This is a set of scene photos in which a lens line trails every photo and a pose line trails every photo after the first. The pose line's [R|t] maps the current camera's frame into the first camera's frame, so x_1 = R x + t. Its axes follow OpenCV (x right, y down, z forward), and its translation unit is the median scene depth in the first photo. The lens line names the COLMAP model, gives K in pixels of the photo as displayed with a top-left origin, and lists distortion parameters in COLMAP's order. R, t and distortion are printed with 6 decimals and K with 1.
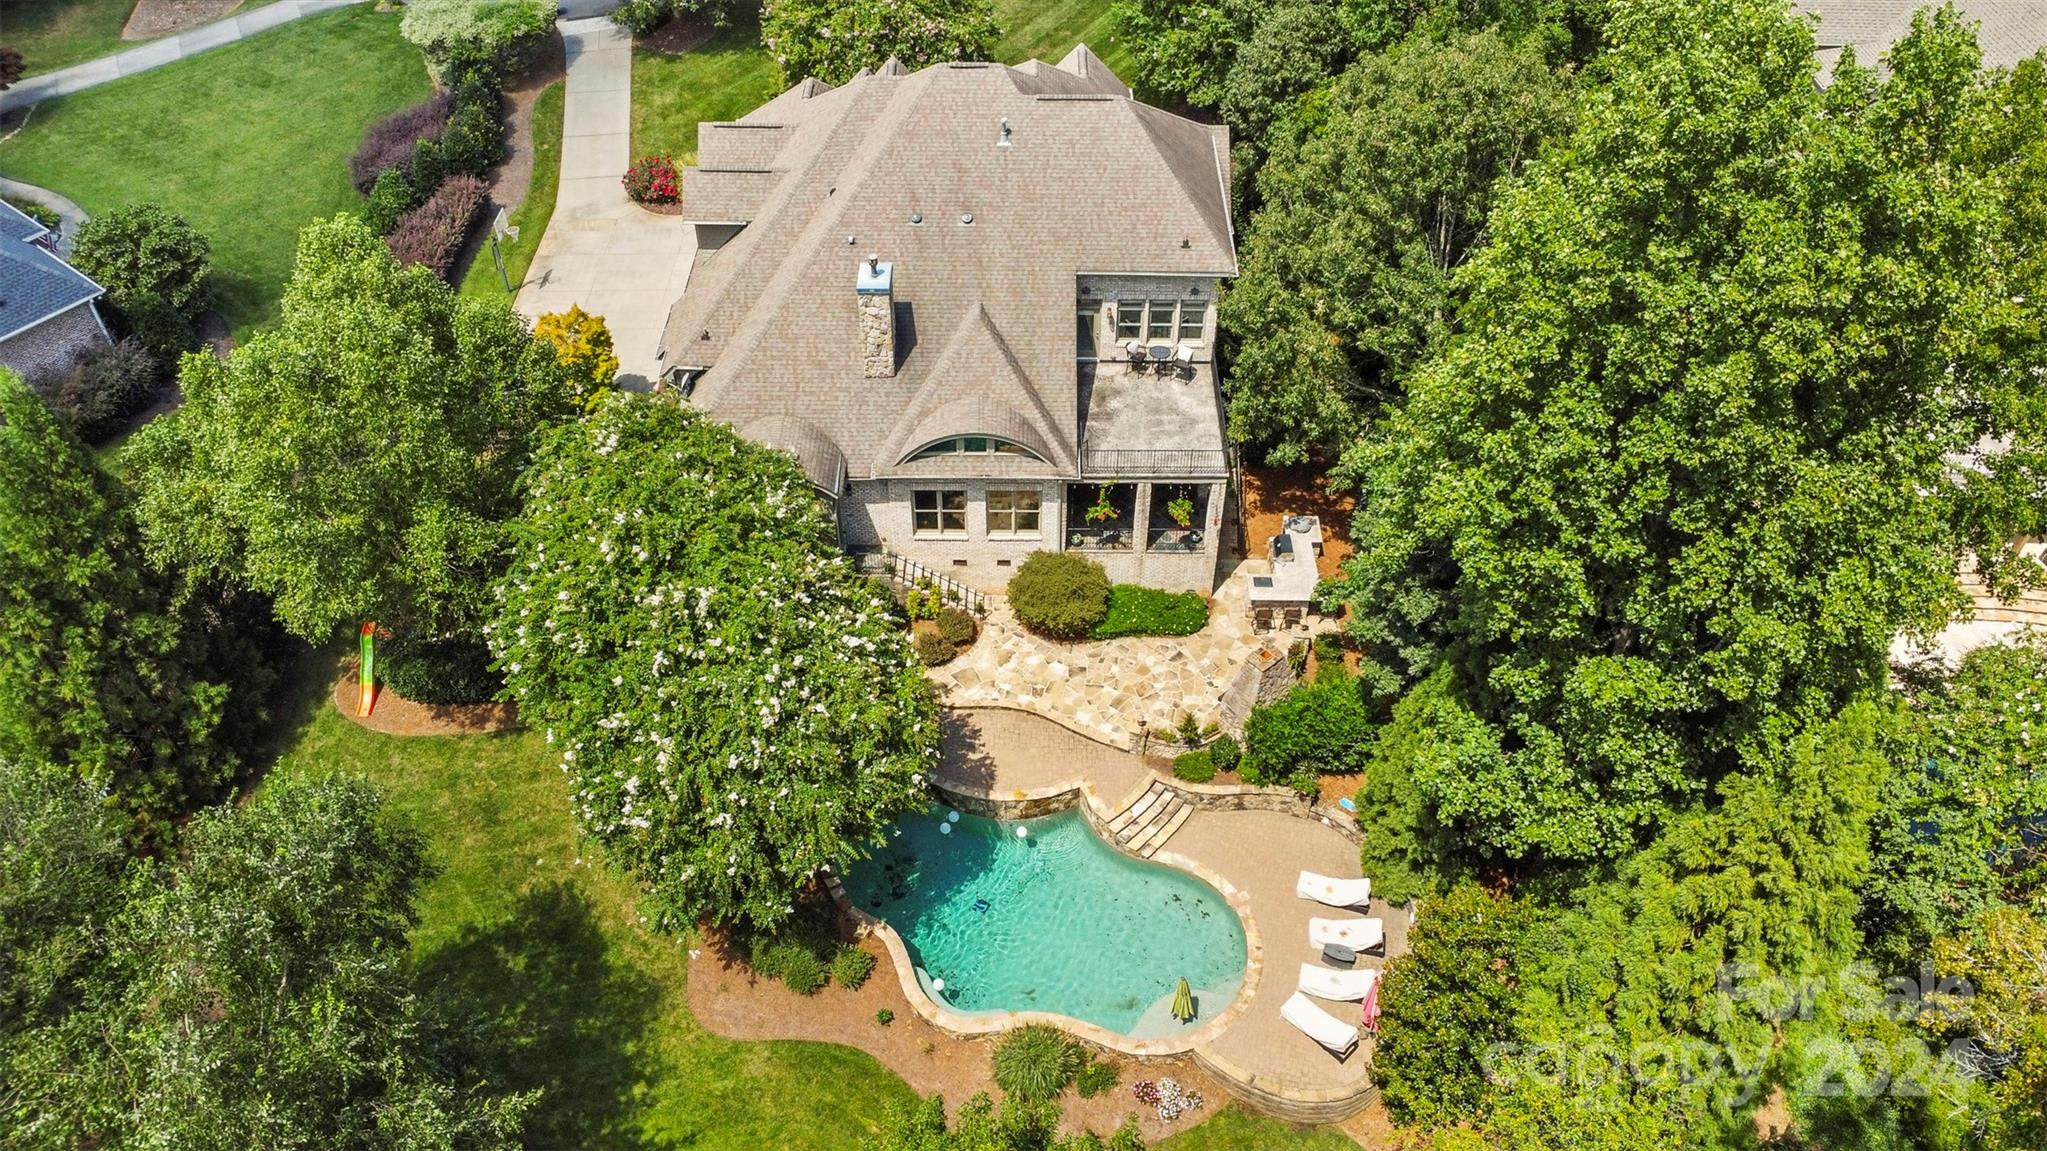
lens RADIAL K [[1467.1, 0, 1023.5], [0, 1467.1, 575.5], [0, 0, 1]] dist [-0.009692, -0.041754]
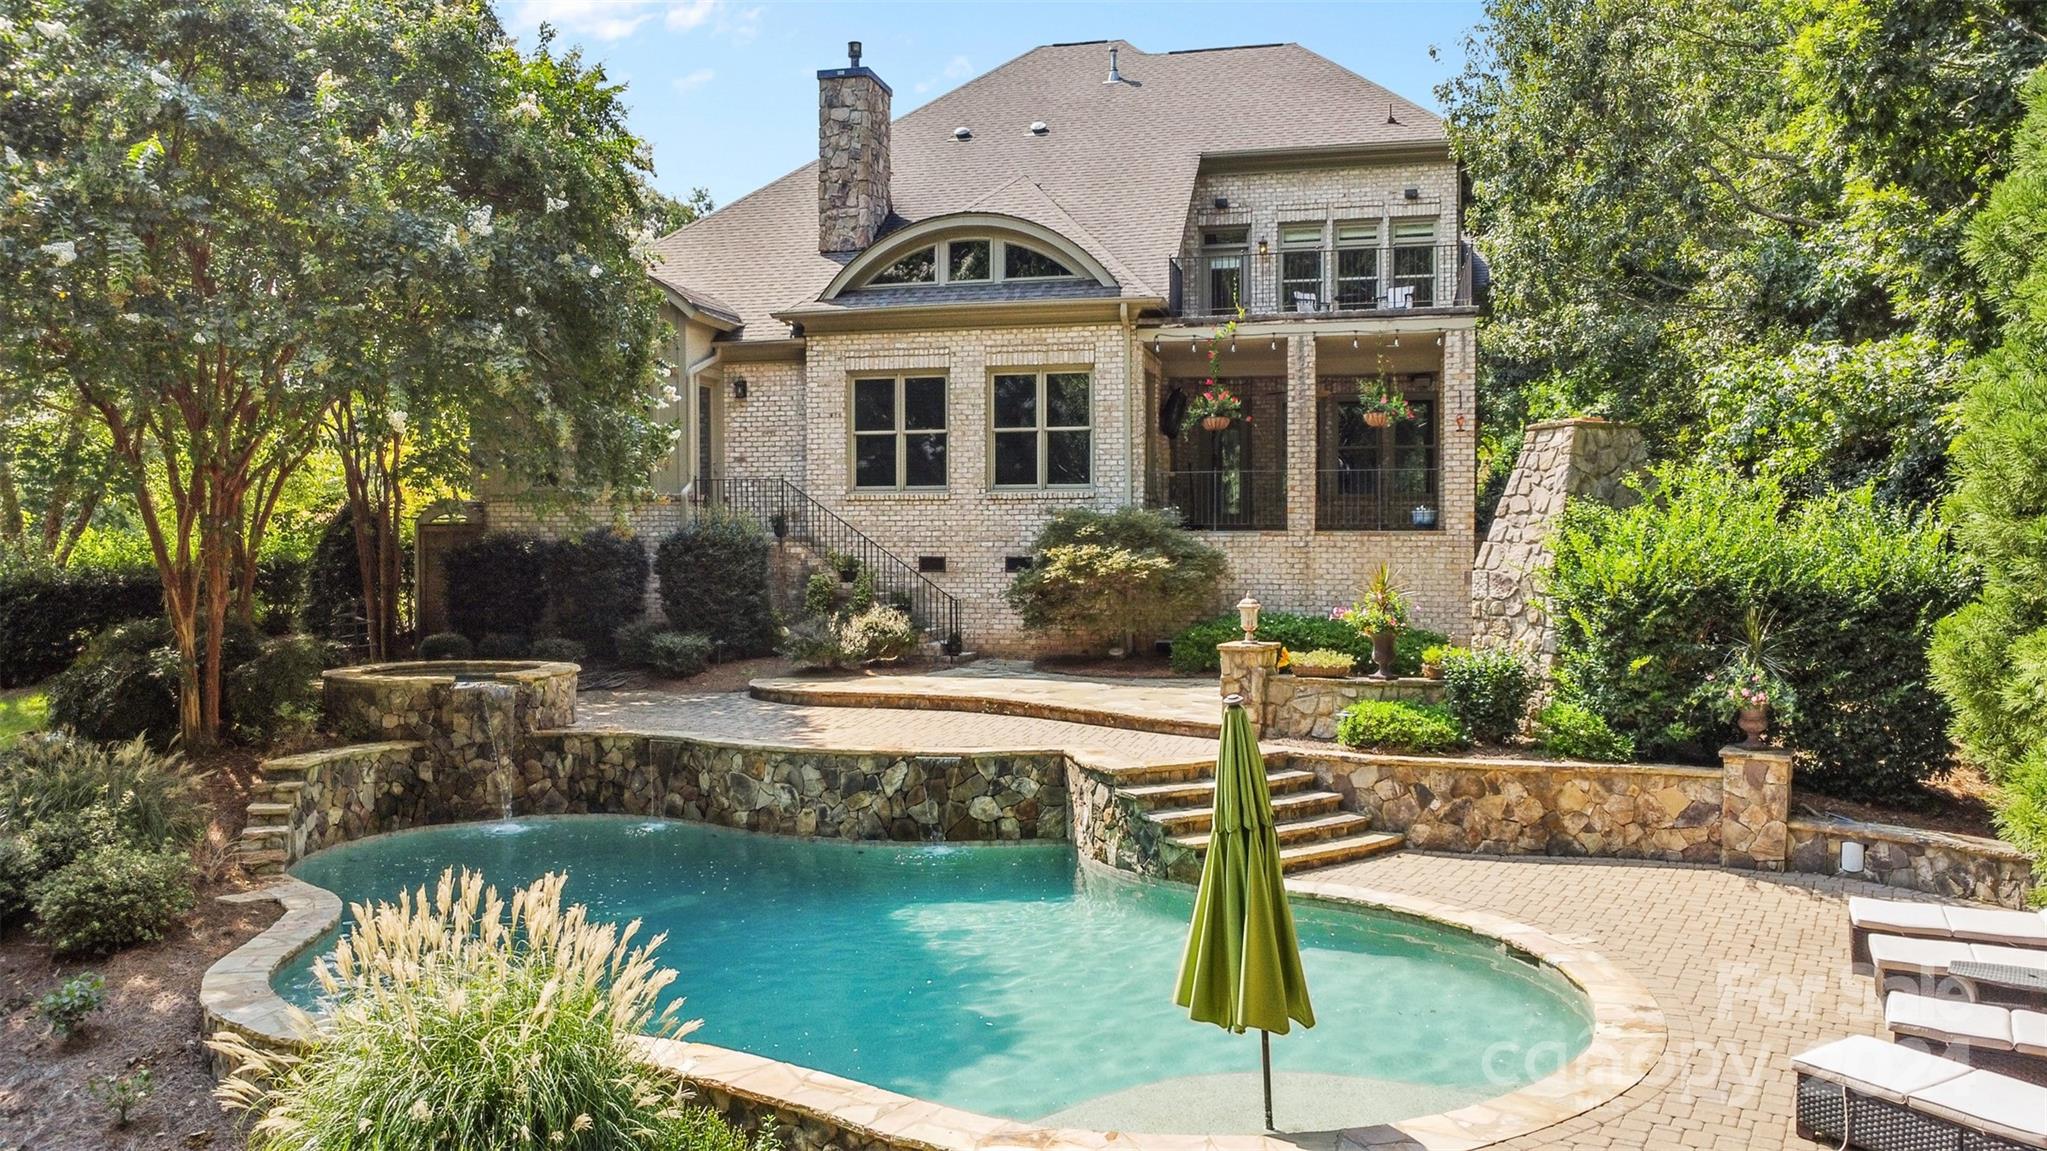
lens RADIAL K [[1461.2, 0, 1016.9], [0, 1461.2, 600.2], [0, 0, 1]] dist [-0.026142, 0.002631]
pose [[0.977090, 0.022671, -0.211618, 0.092389], [-0.153551, 0.763590, -0.627179, 0.317094], [0.147371, 0.645304, 0.749576, 0.674053]]
